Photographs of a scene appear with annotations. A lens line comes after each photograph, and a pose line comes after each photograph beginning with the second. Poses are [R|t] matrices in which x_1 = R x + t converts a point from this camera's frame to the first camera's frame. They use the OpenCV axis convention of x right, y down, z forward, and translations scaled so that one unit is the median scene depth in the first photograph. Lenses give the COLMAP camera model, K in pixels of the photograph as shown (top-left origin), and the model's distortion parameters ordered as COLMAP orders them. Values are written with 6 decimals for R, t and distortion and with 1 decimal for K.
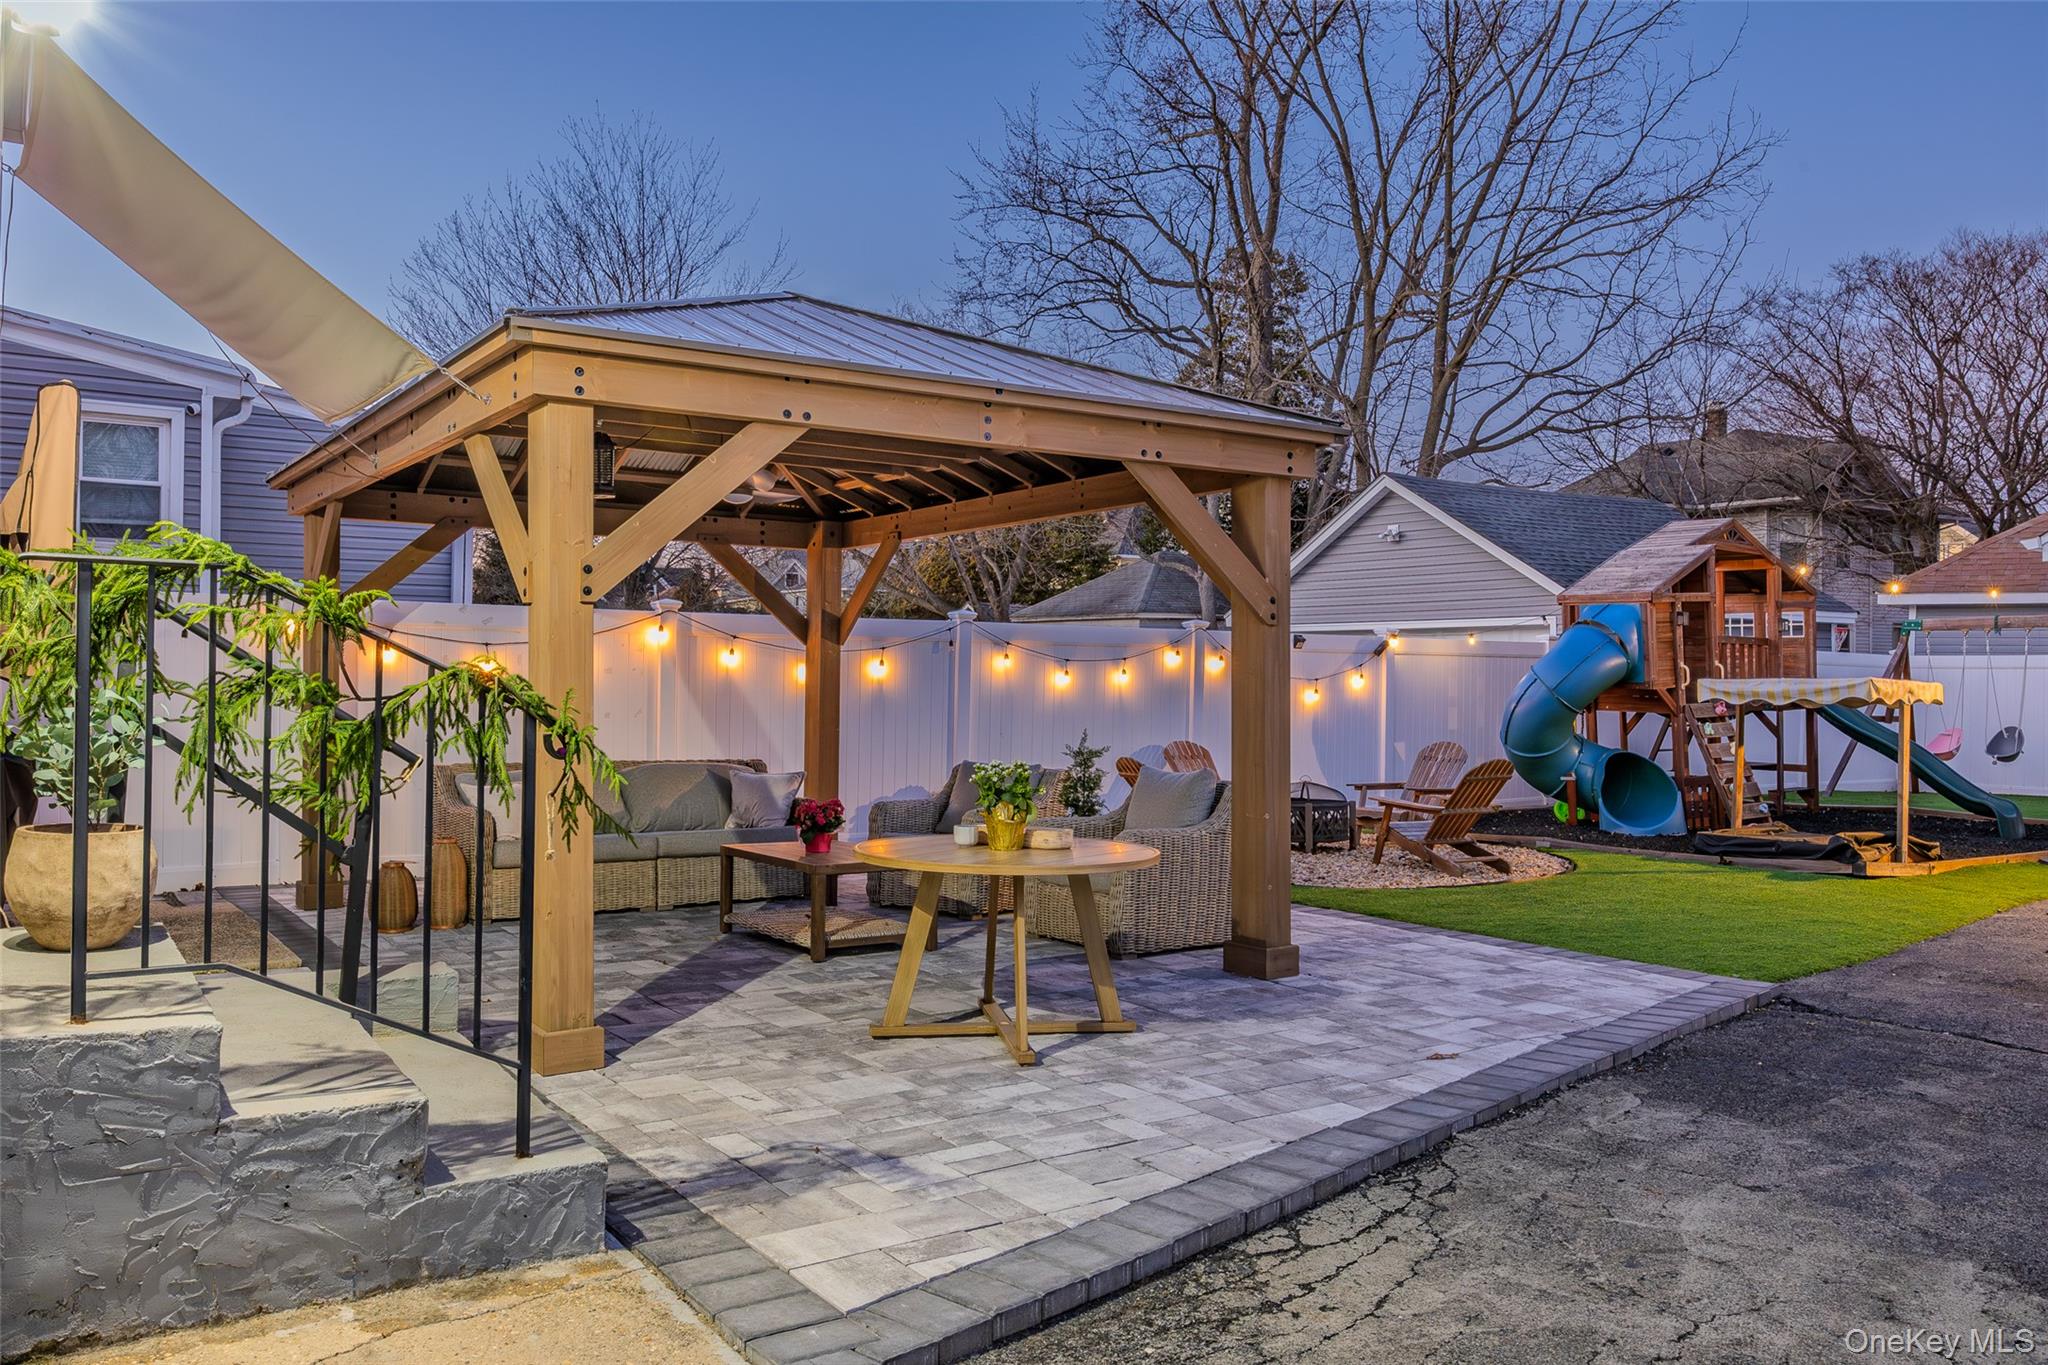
lens RADIAL K [[1555.2, 0, 1024.0], [0, 1555.2, 682.5], [0, 0, 1]] dist [0.003508, -0.003347]
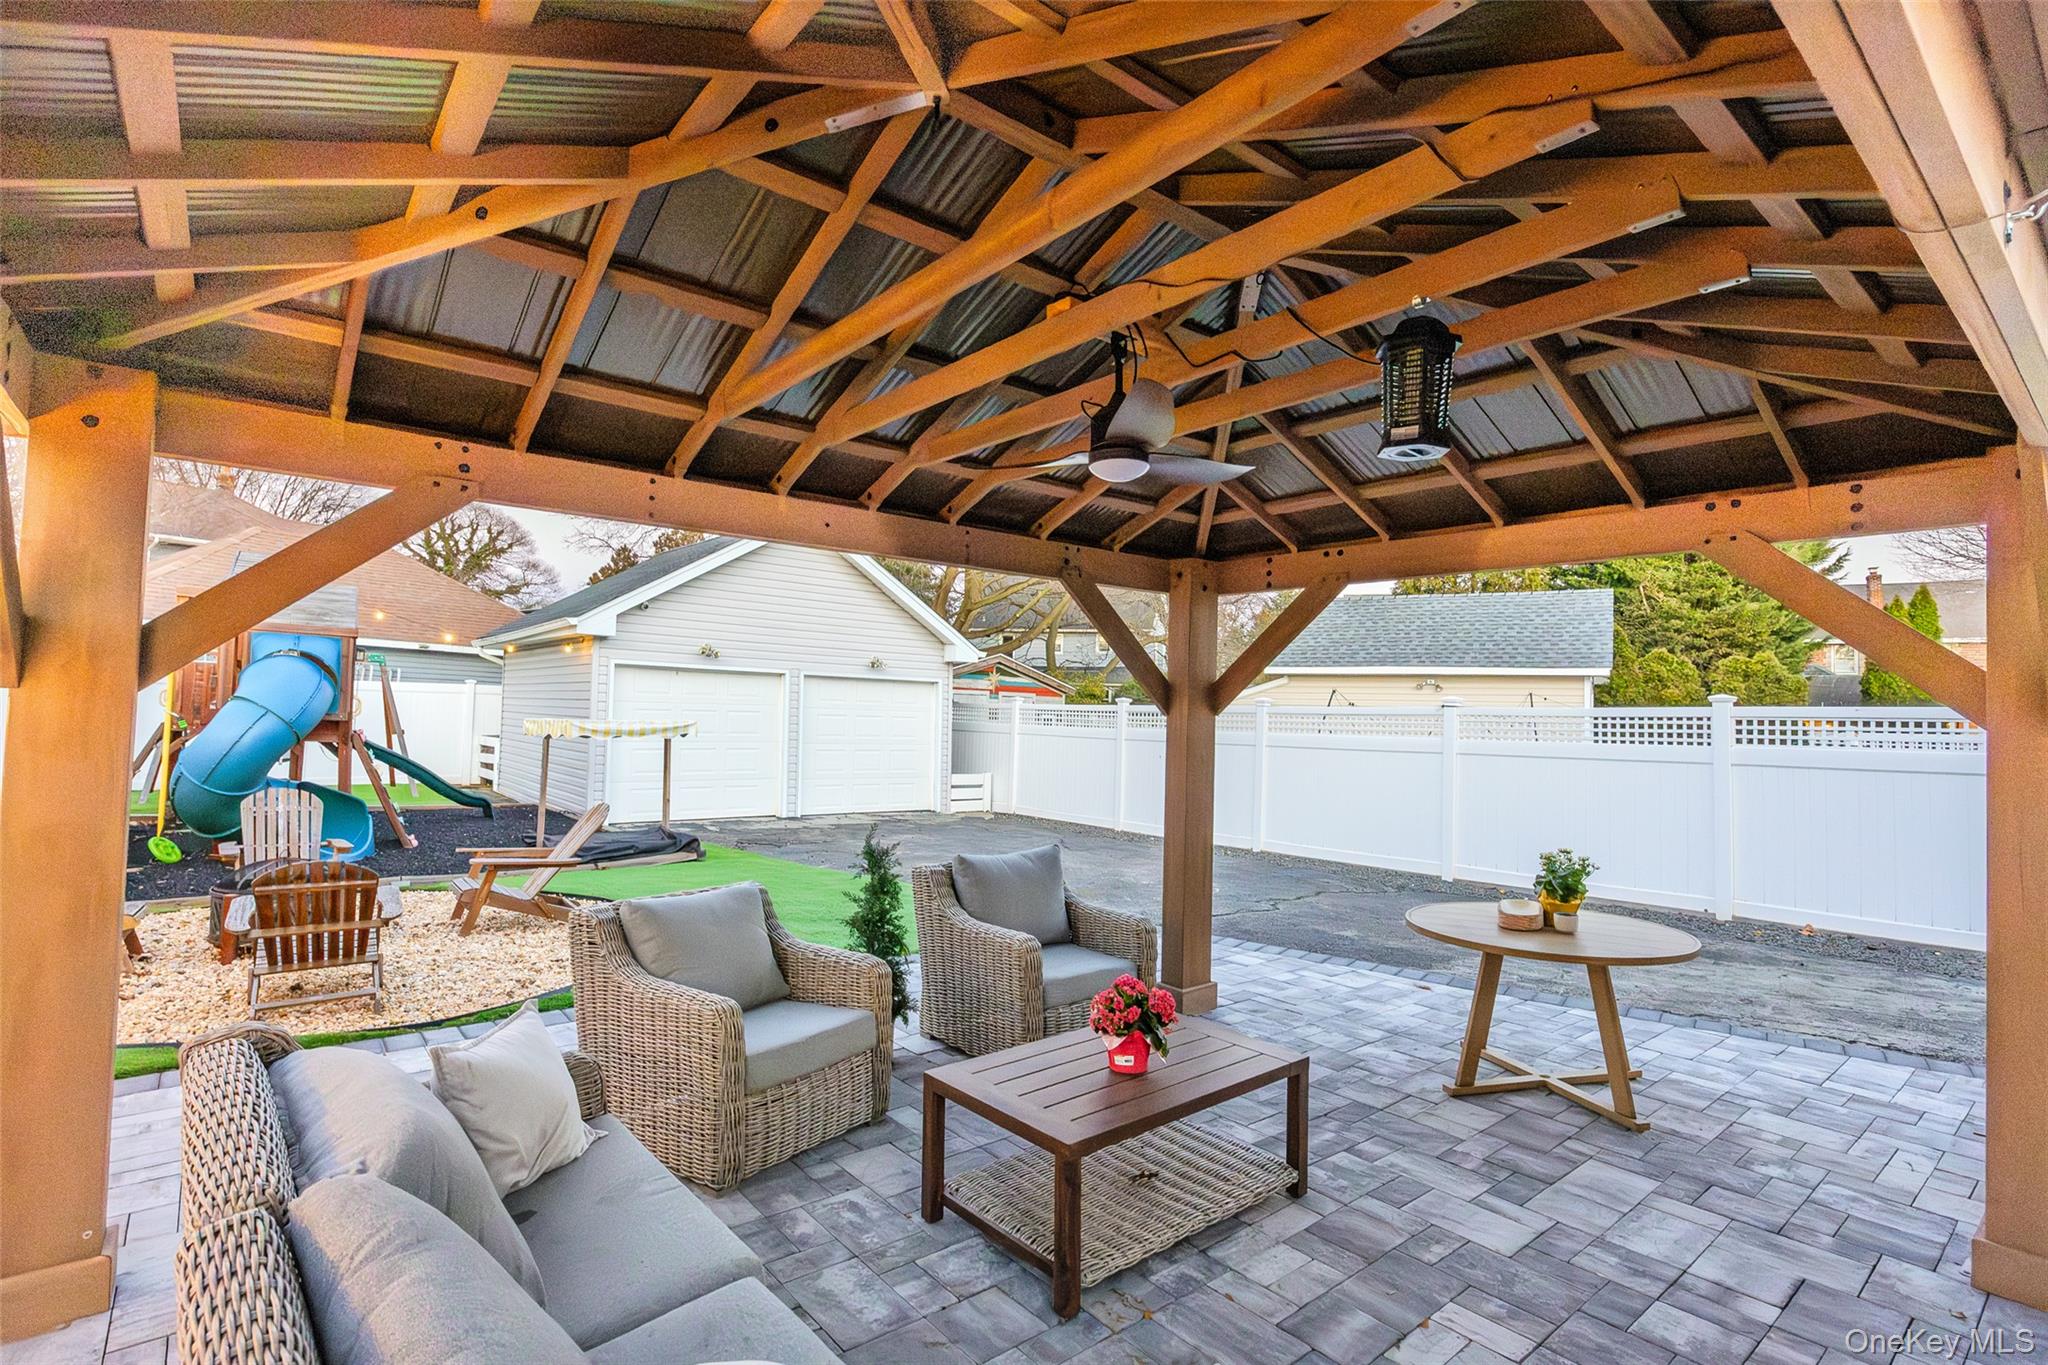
lens RADIAL K [[979.5, 0, 1024.0], [0, 979.5, 682.5], [0, 0, 1]] dist [-0.003761, -0.000241]
pose [[-0.101123, 0.020189, 0.994669, -0.327492], [-0.030175, 0.999272, -0.023351, -0.022024], [-0.994416, -0.032375, -0.100441, 0.678621]]
